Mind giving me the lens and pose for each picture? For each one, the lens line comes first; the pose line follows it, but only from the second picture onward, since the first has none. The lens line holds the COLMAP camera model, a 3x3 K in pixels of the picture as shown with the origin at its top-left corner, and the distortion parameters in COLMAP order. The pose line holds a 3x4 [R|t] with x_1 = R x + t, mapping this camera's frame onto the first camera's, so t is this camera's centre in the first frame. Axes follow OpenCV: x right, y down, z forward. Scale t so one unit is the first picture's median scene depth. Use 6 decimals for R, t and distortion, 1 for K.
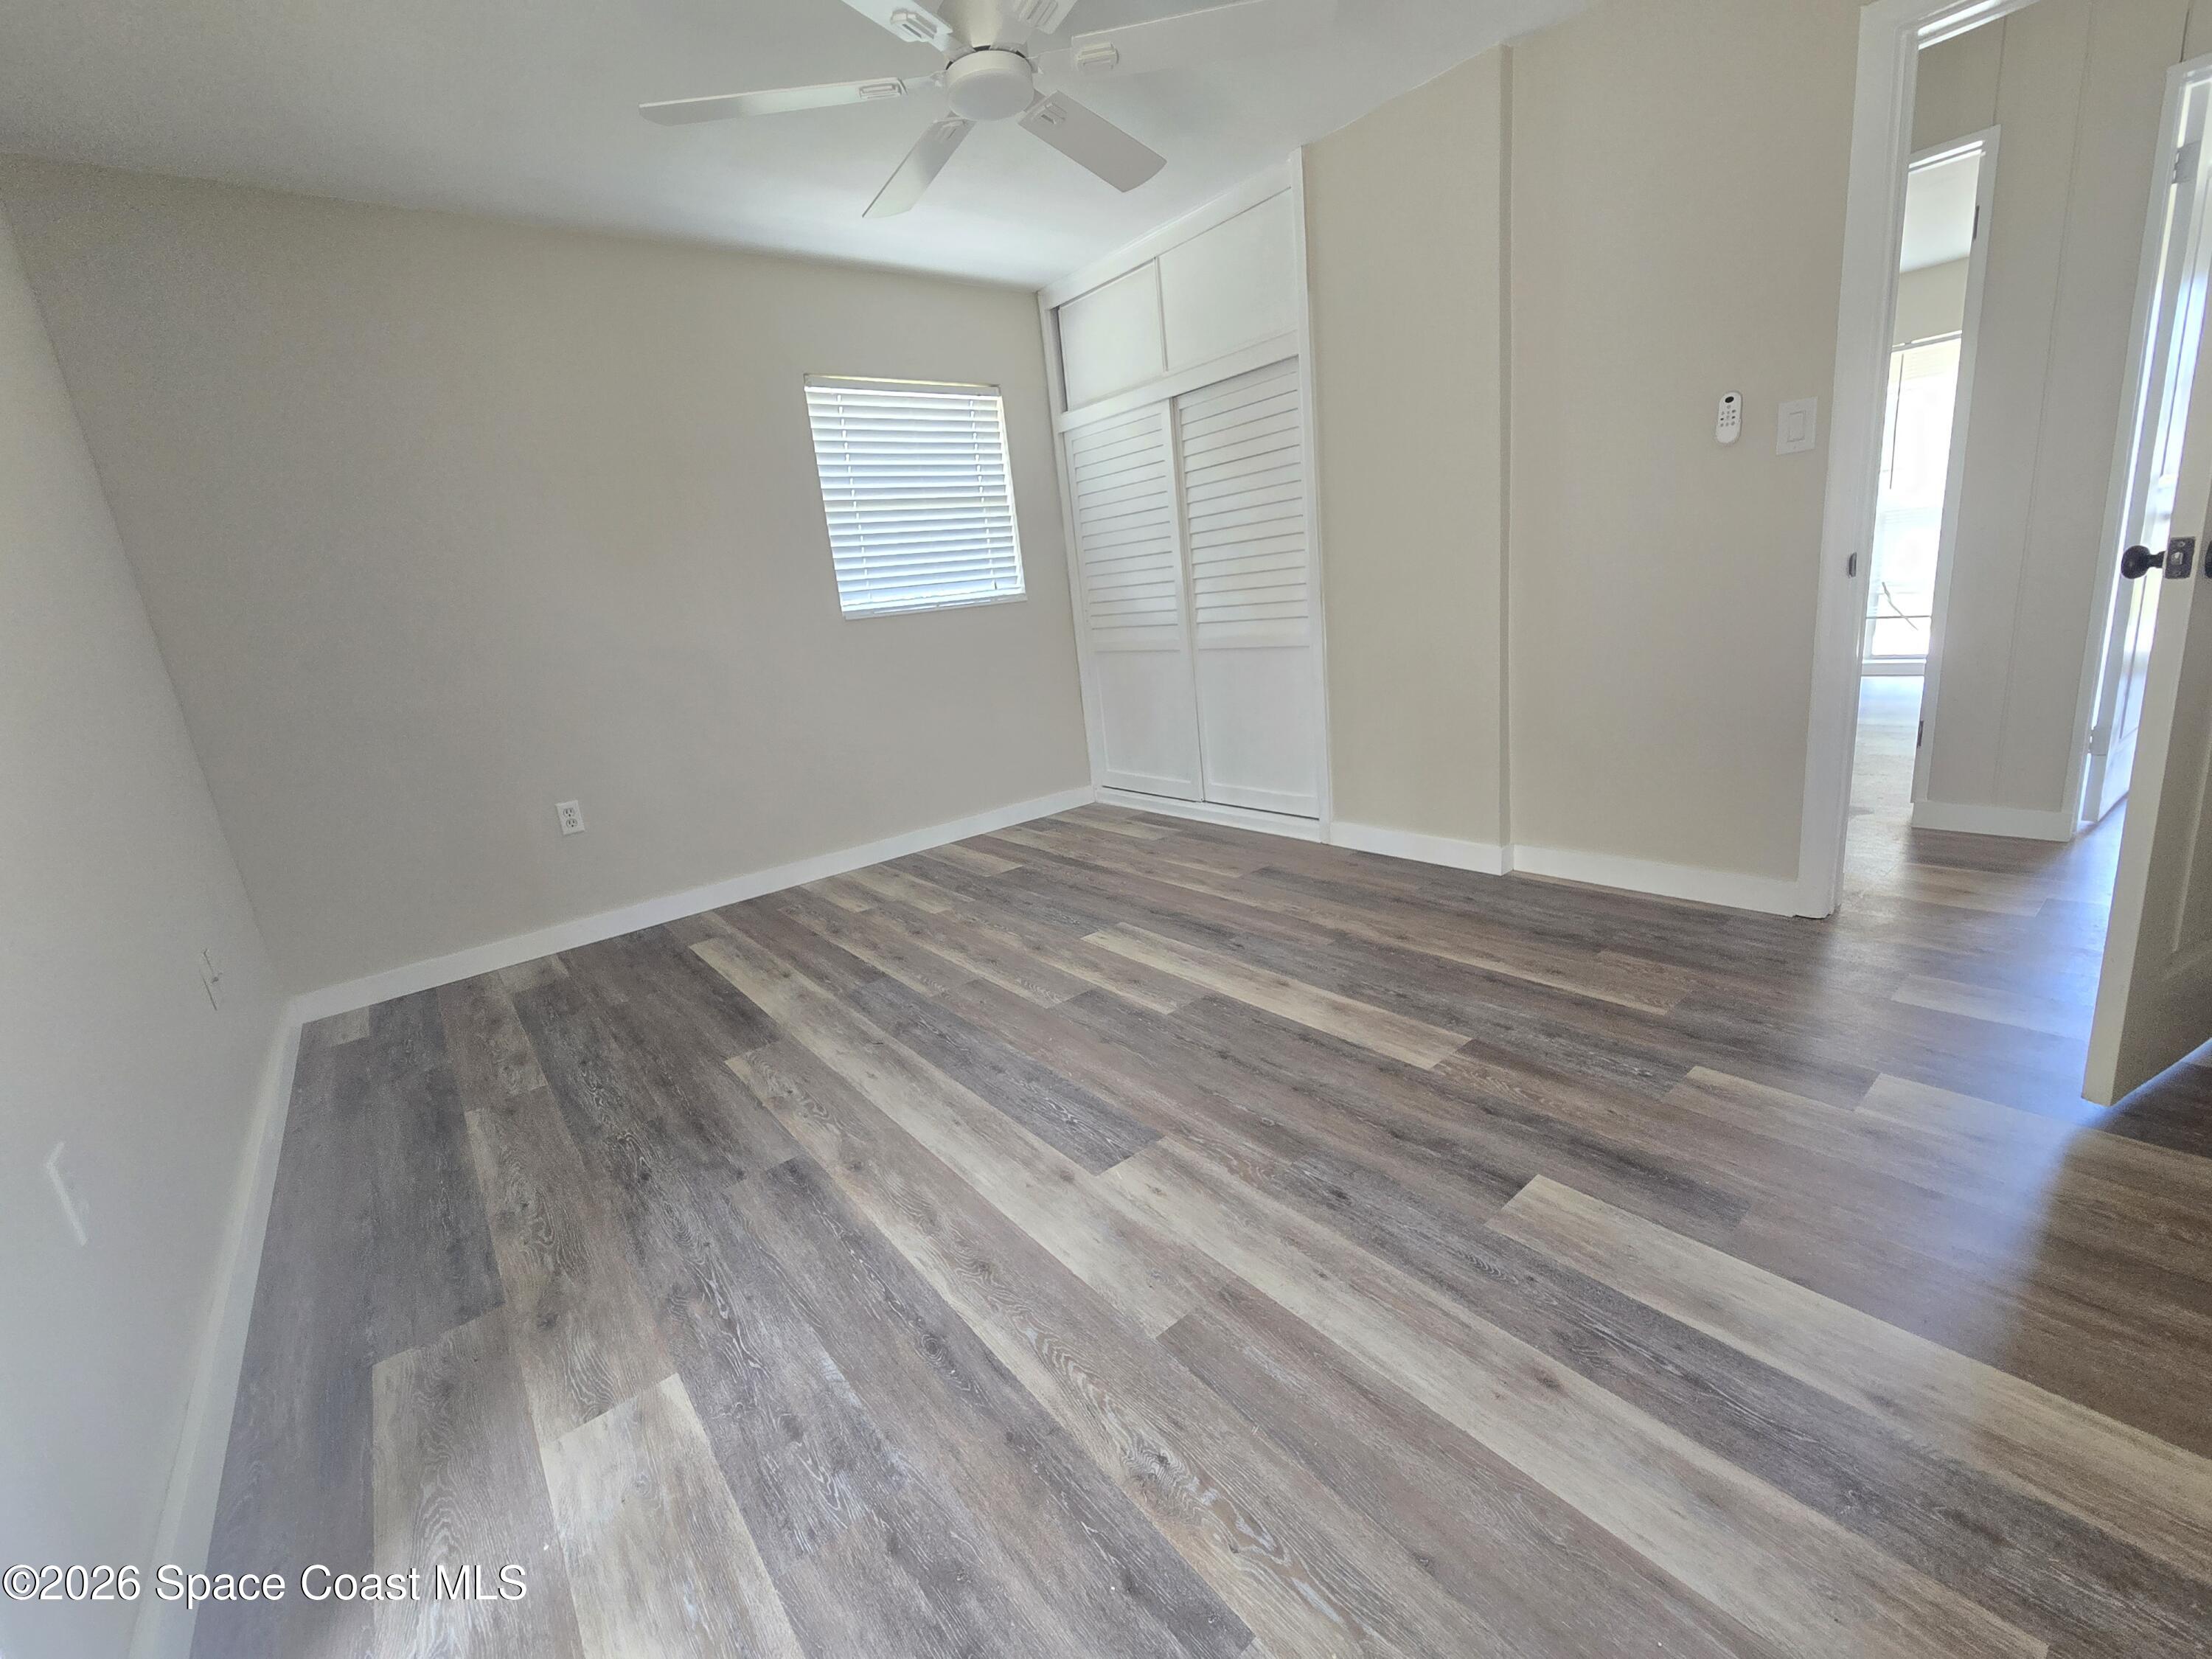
lens RADIAL K [[927.0, 0, 1107.2], [0, 927.0, 819.8], [0, 0, 1]] dist [-0.000533, 0.001058]
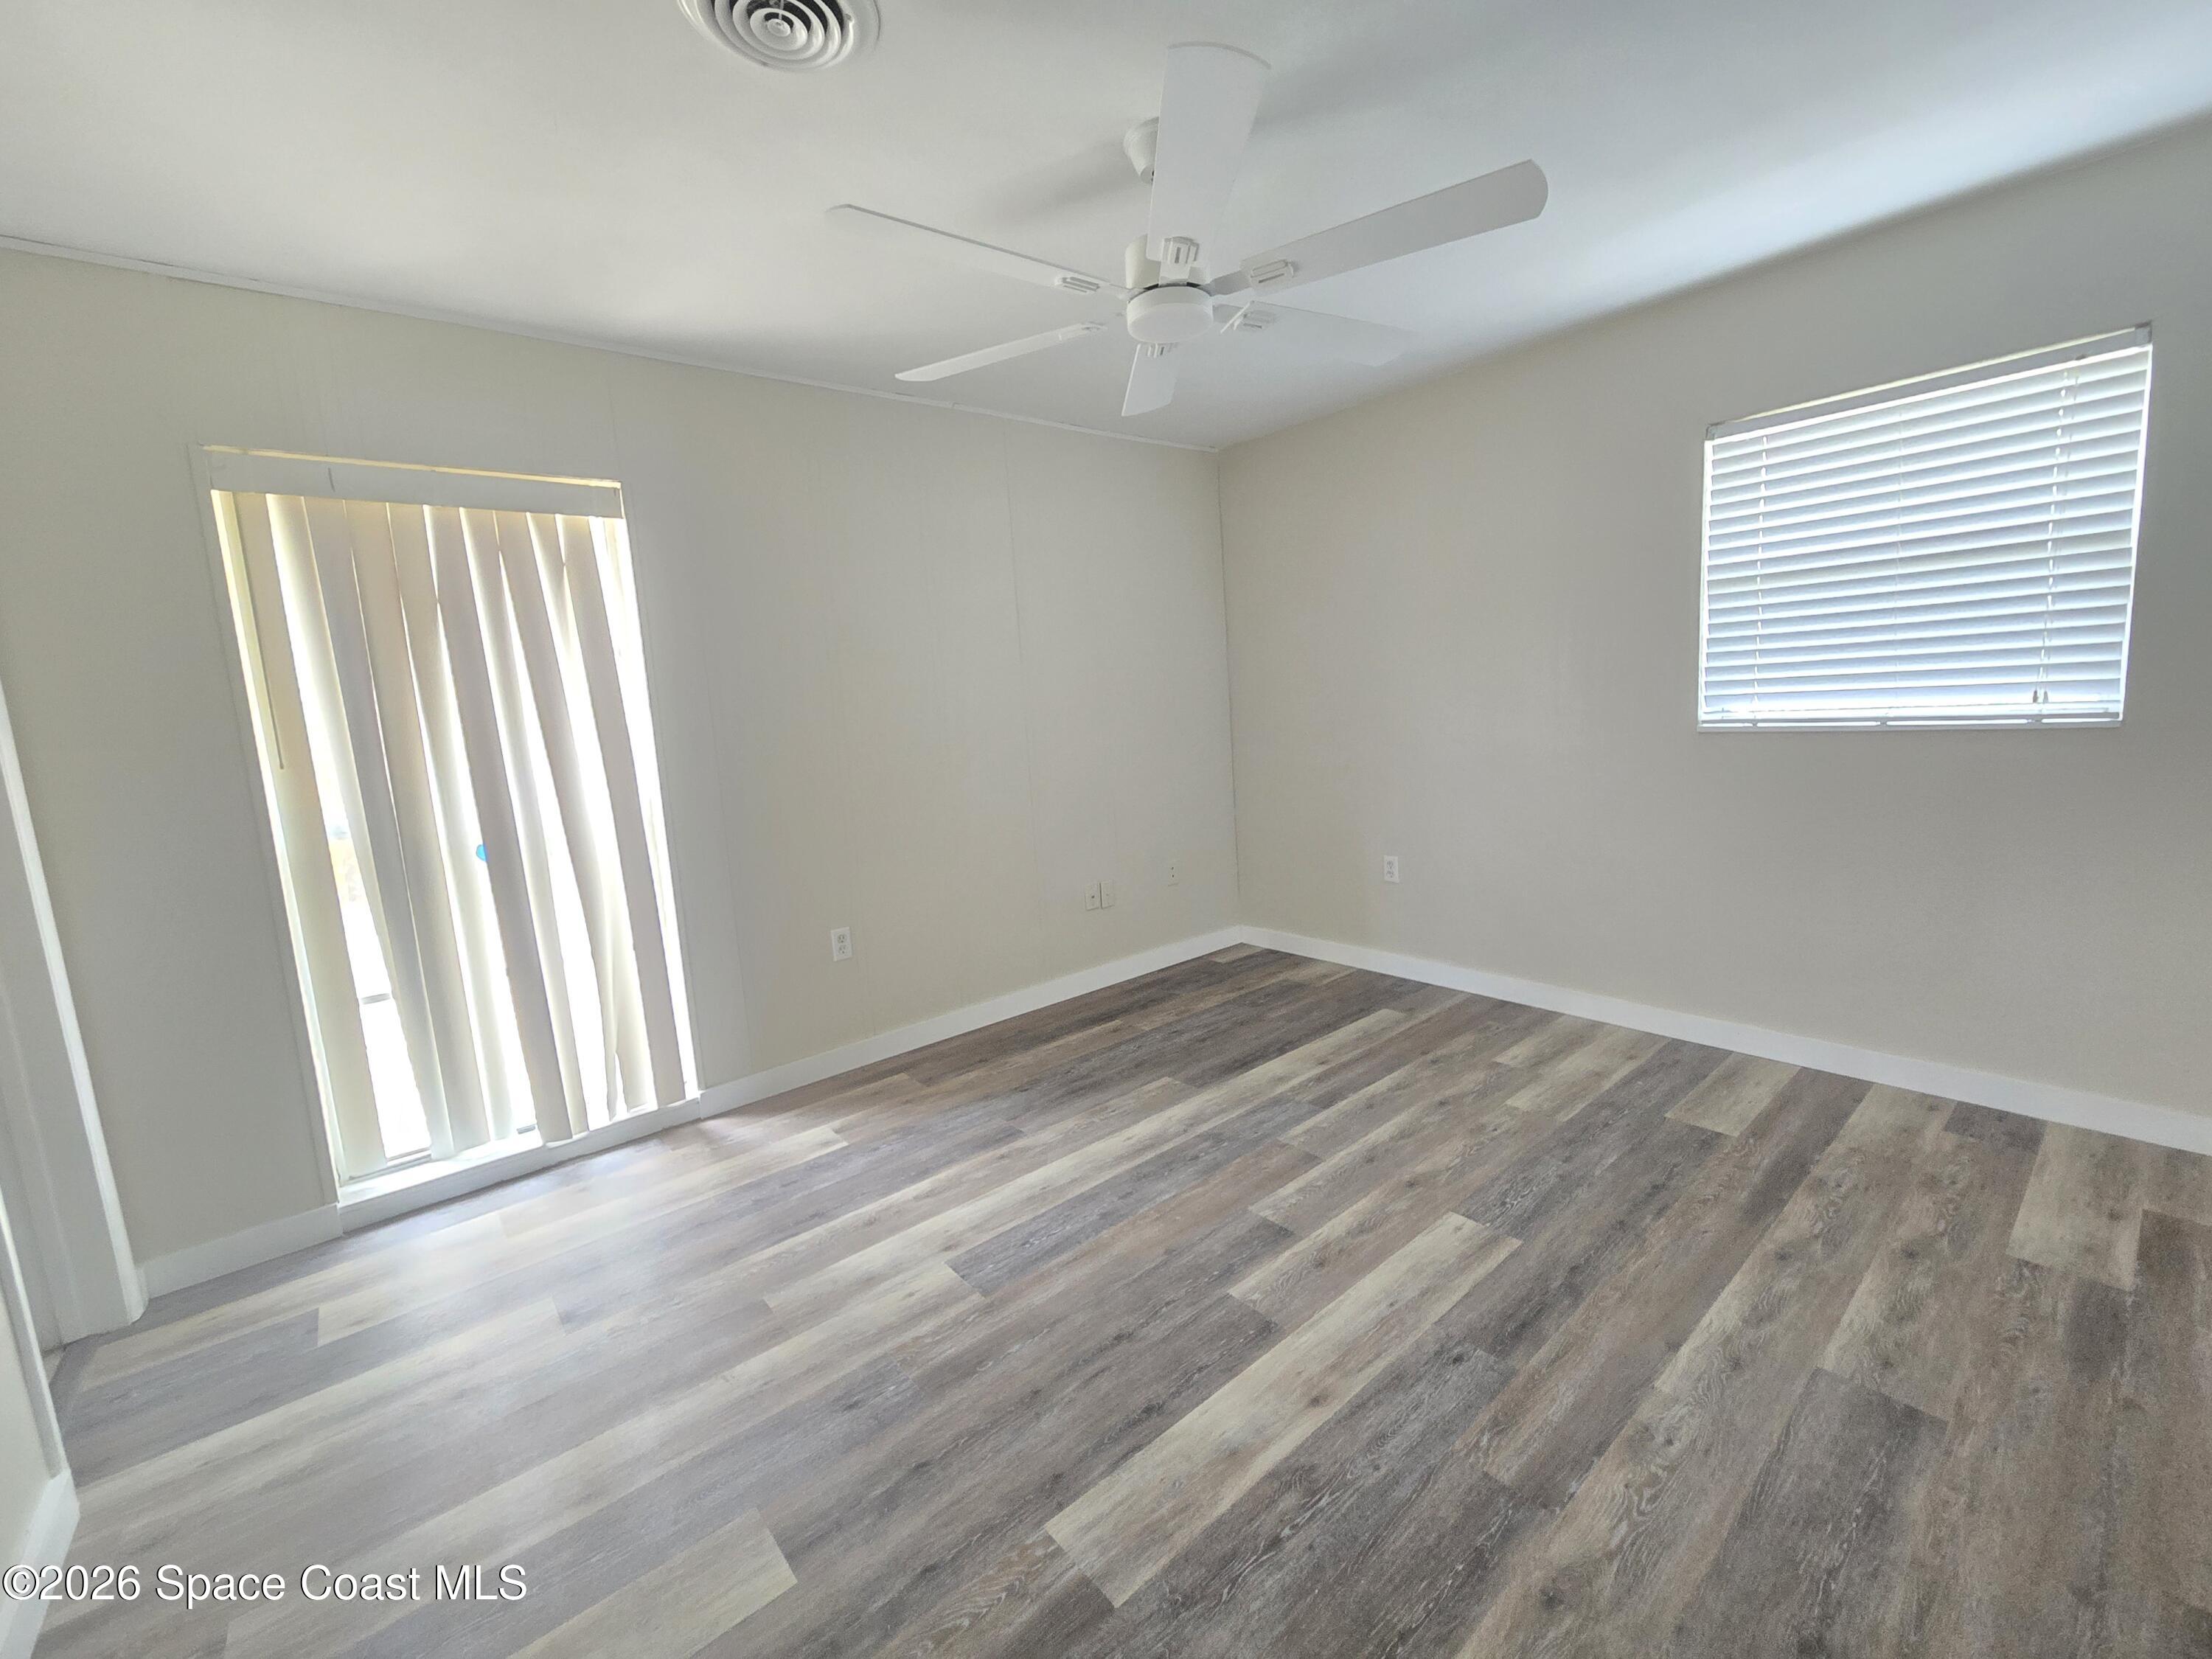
lens RADIAL K [[927.0, 0, 1091.4], [0, 927.0, 813.8], [0, 0, 1]] dist [-0.000533, 0.001058]
pose [[0.006292, 0.230686, -0.973008, 0.895774], [-0.175866, 0.958116, 0.226019, -0.431832], [0.984394, 0.169697, 0.046598, 0.866458]]
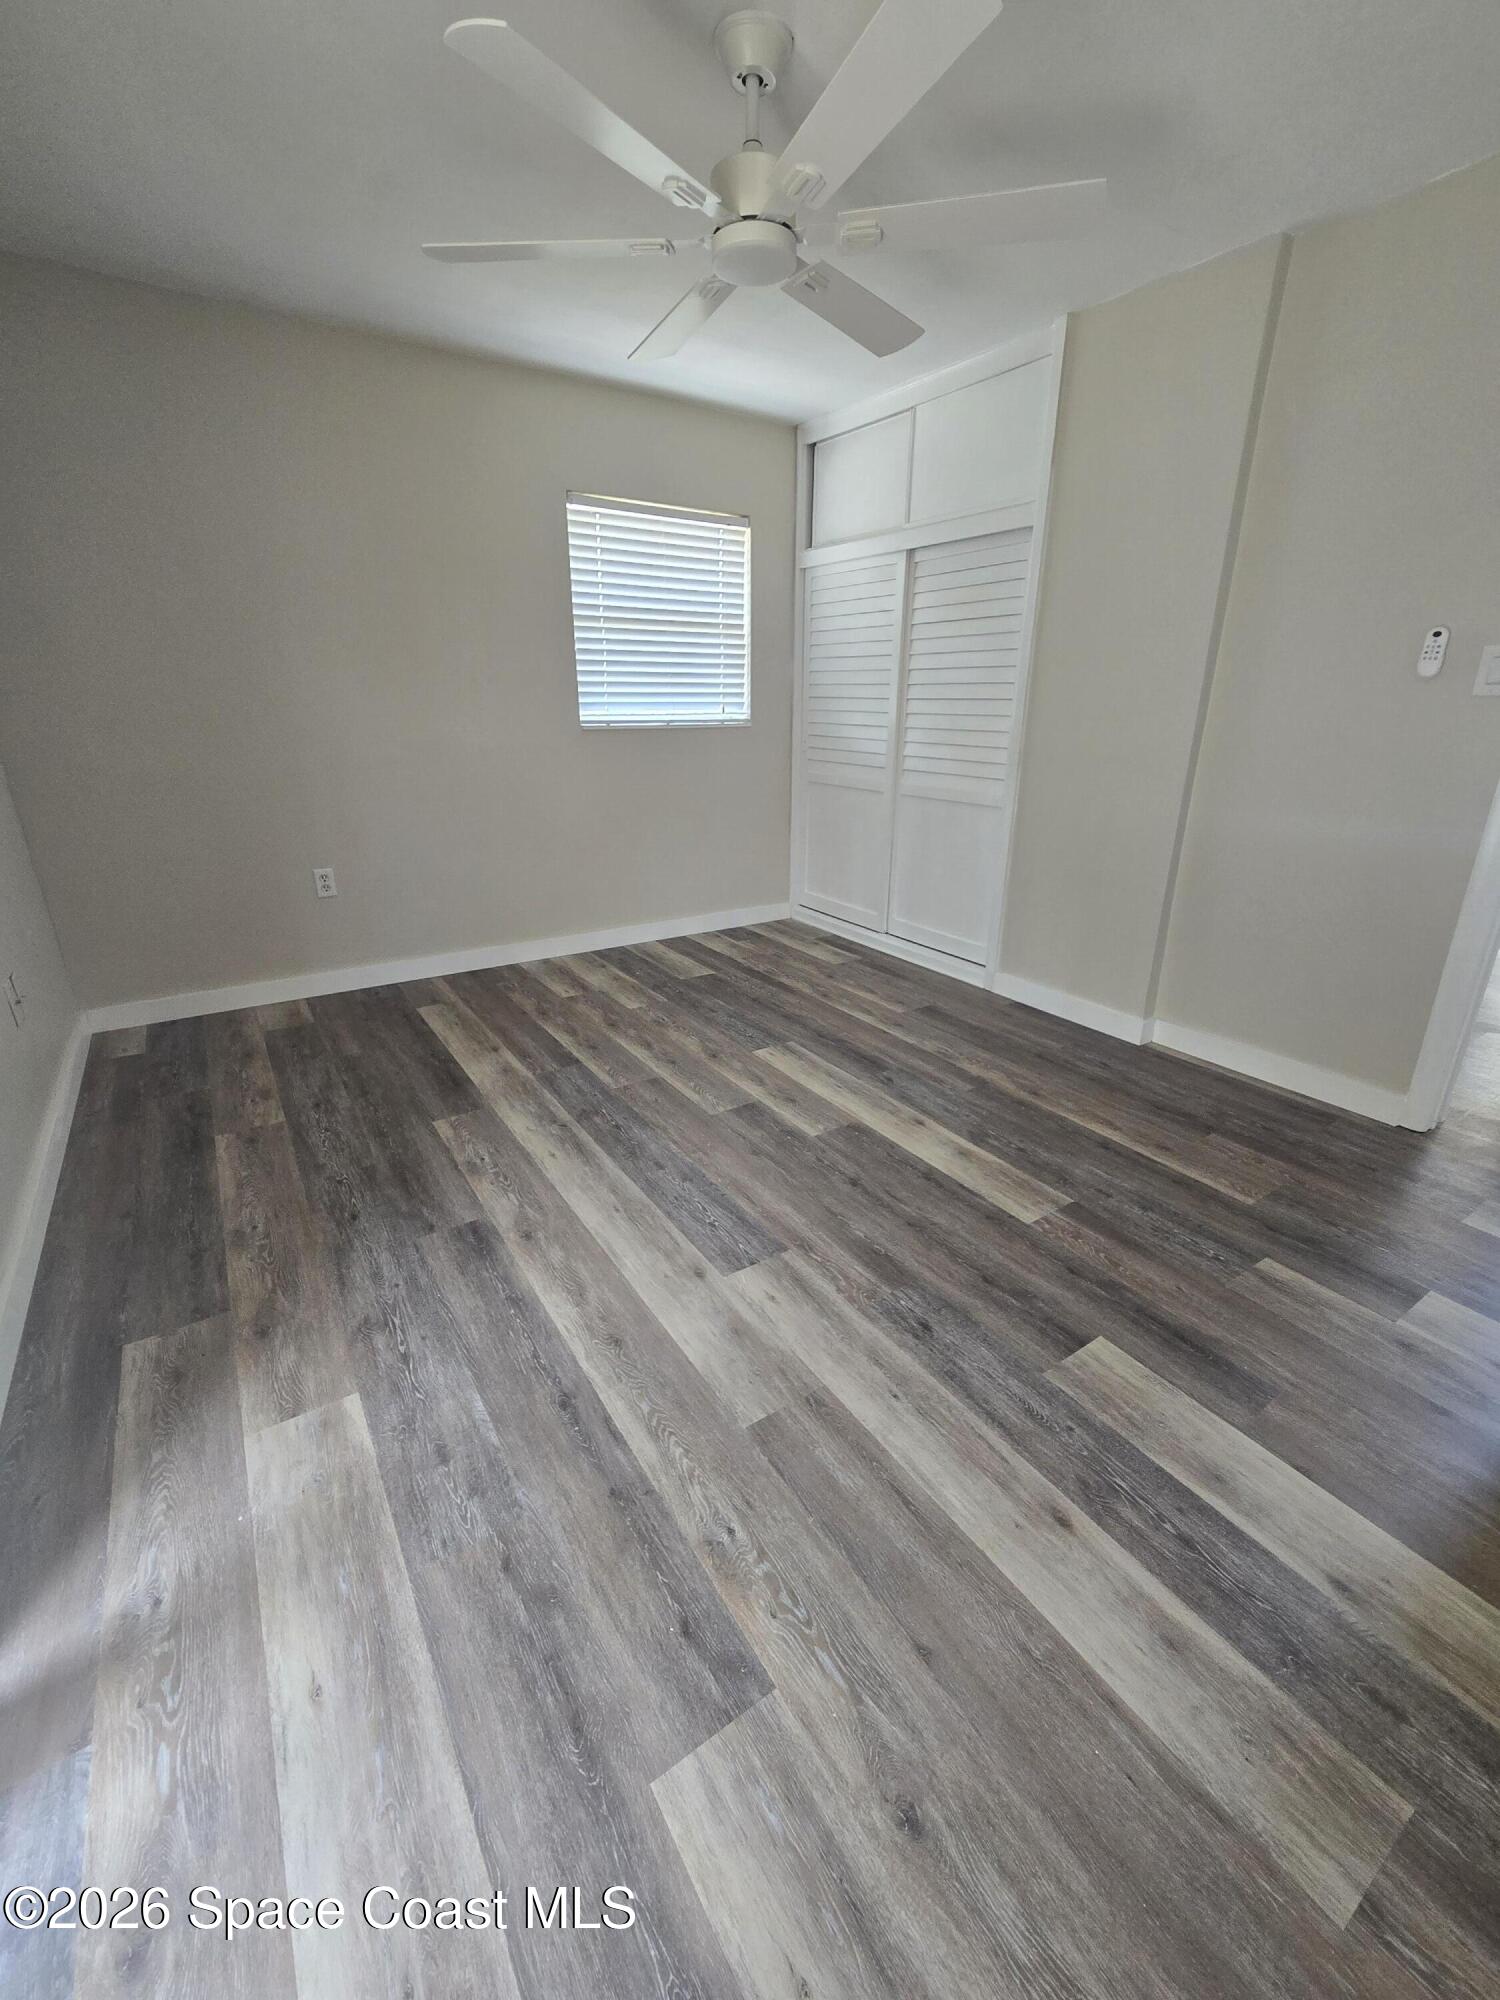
lens RADIAL K [[838.1, 0, 766.0], [0, 838.1, 1001.2], [0, 0, 1]] dist [-0.000533, 0.001058]
pose [[0.990060, 0.133950, -0.042872, 0.032839], [-0.128315, 0.985090, 0.114602, -0.073512], [0.057584, -0.107962, 0.992486, -0.010569]]
